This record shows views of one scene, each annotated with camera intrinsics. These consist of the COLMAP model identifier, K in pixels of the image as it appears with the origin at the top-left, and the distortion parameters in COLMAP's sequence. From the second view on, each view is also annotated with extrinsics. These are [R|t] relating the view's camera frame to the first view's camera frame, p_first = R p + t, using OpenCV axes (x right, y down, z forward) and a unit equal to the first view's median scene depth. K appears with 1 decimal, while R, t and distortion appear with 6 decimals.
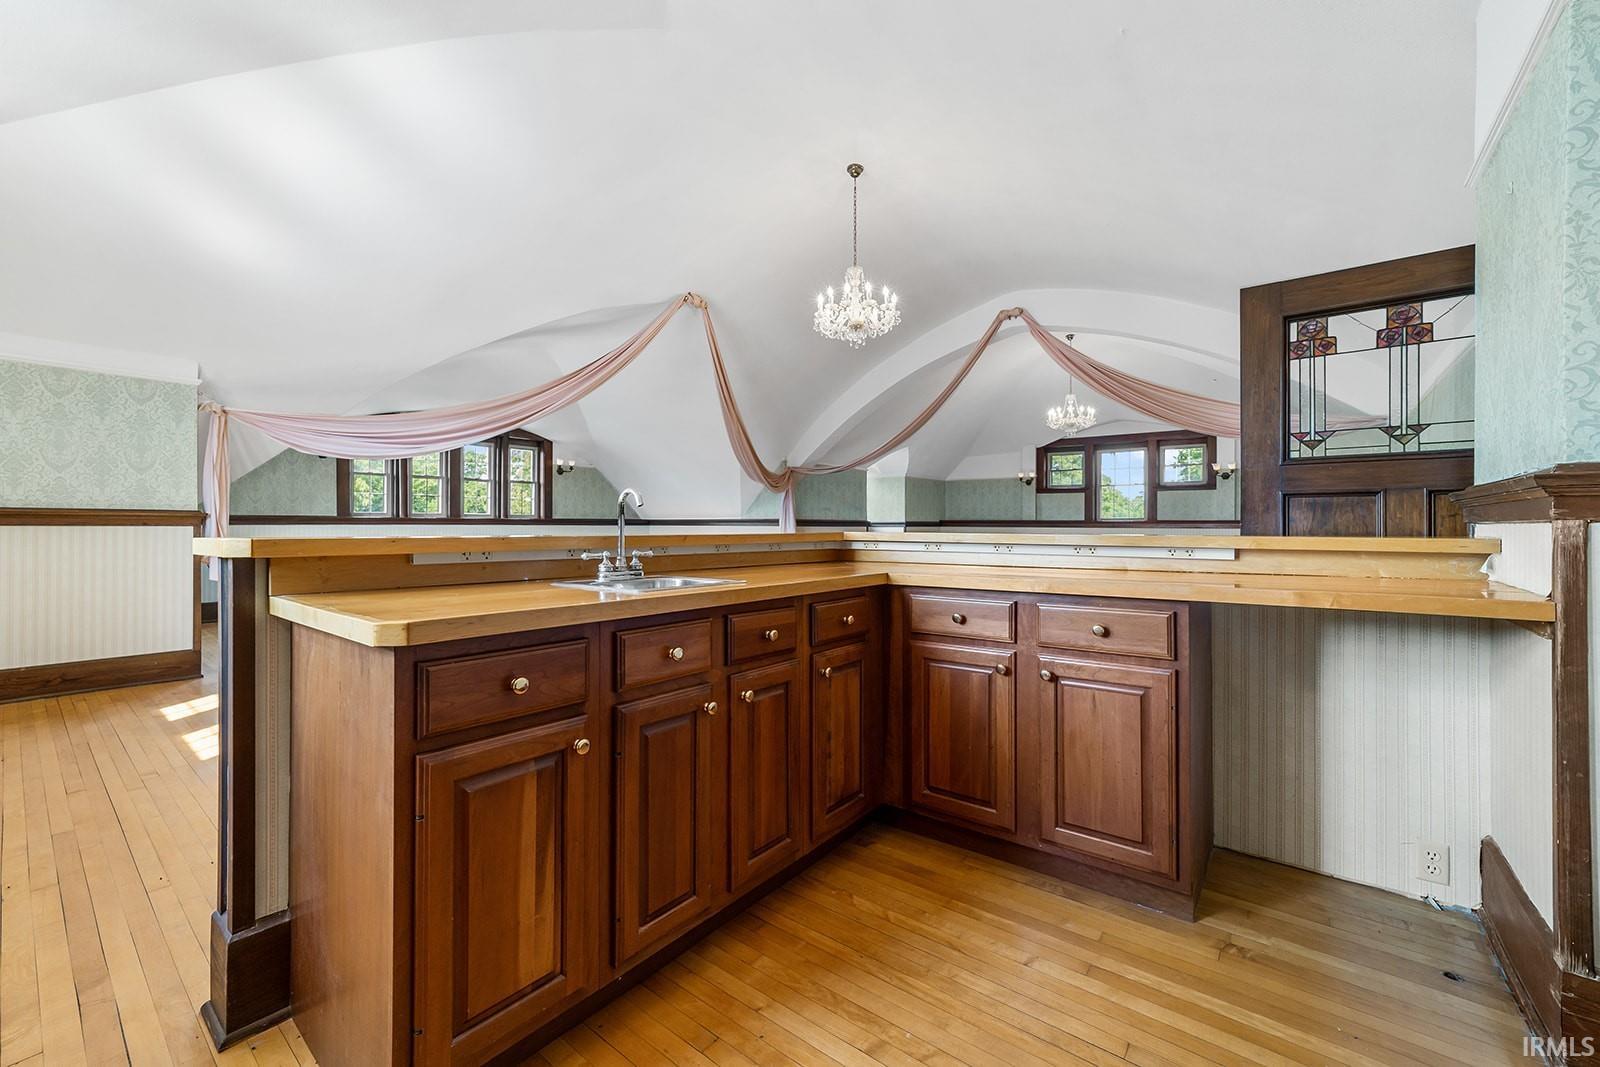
lens RADIAL K [[625.2, 0, 810.7], [0, 625.2, 528.7], [0, 0, 1]] dist [0.000981, 0.000599]
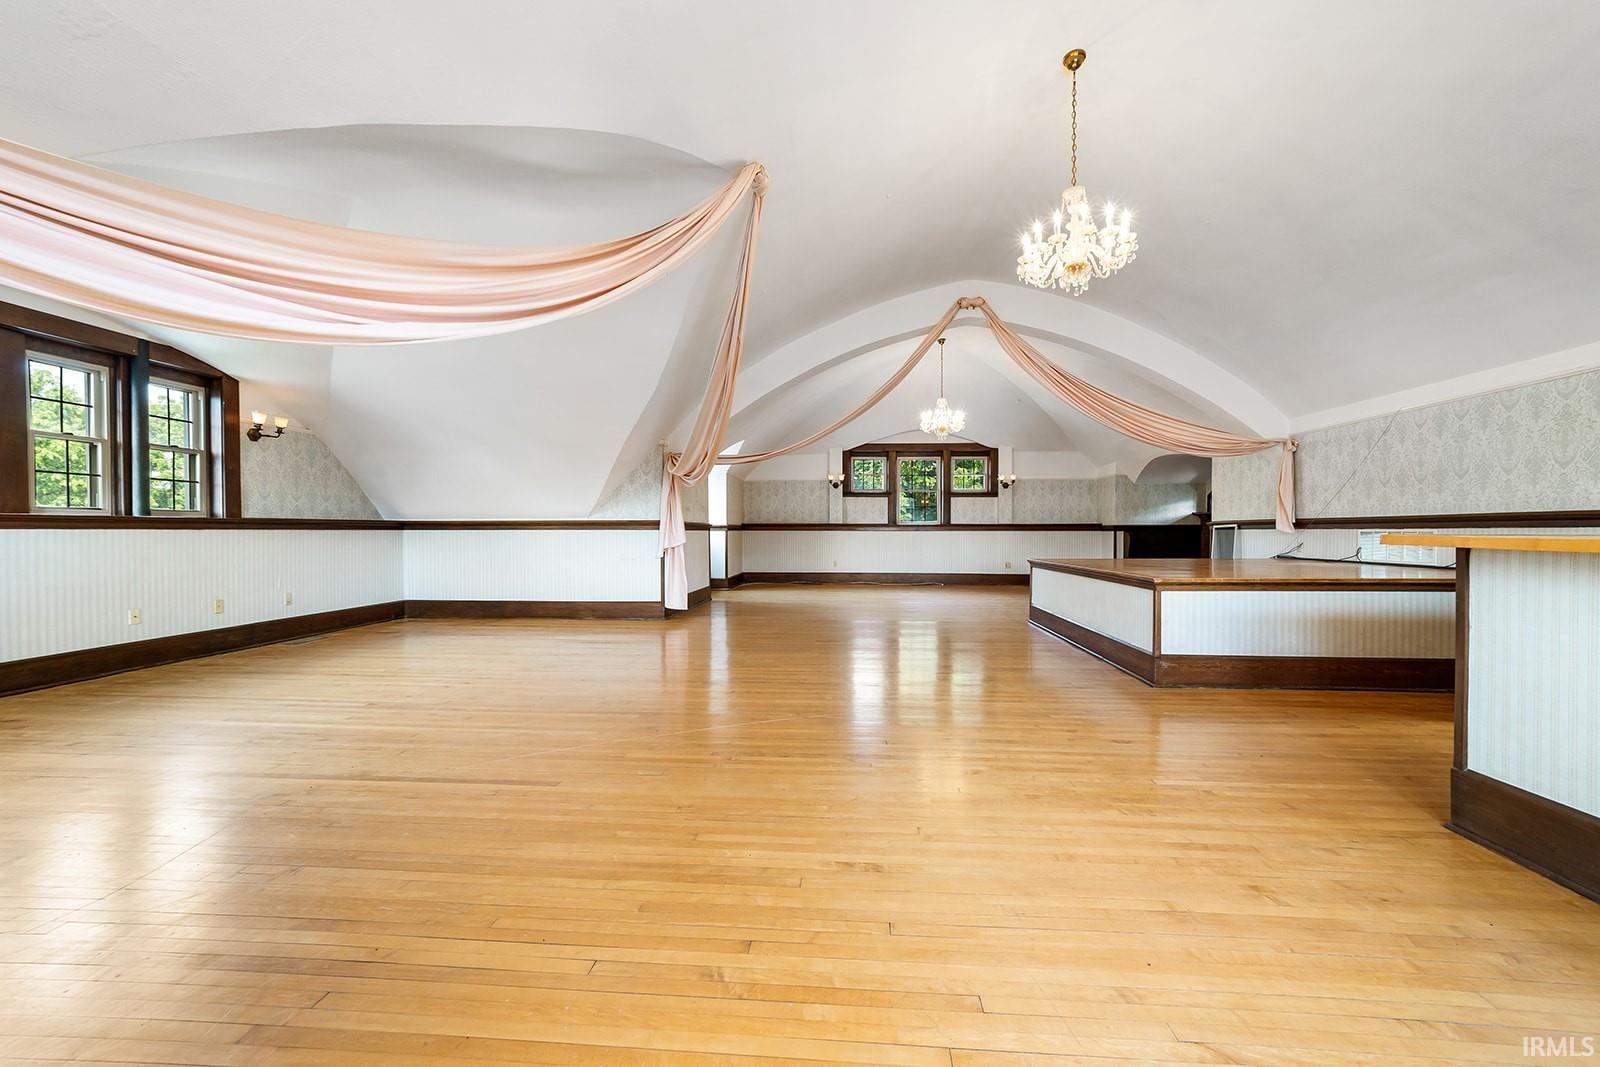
lens RADIAL K [[625.2, 0, 799.4], [0, 625.2, 537.5], [0, 0, 1]] dist [0.000981, 0.000599]
pose [[0.840567, -0.008579, 0.541640, -0.292920], [0.004504, 0.999951, 0.008849, -0.000724], [-0.541689, -0.004999, 0.840564, 0.249880]]
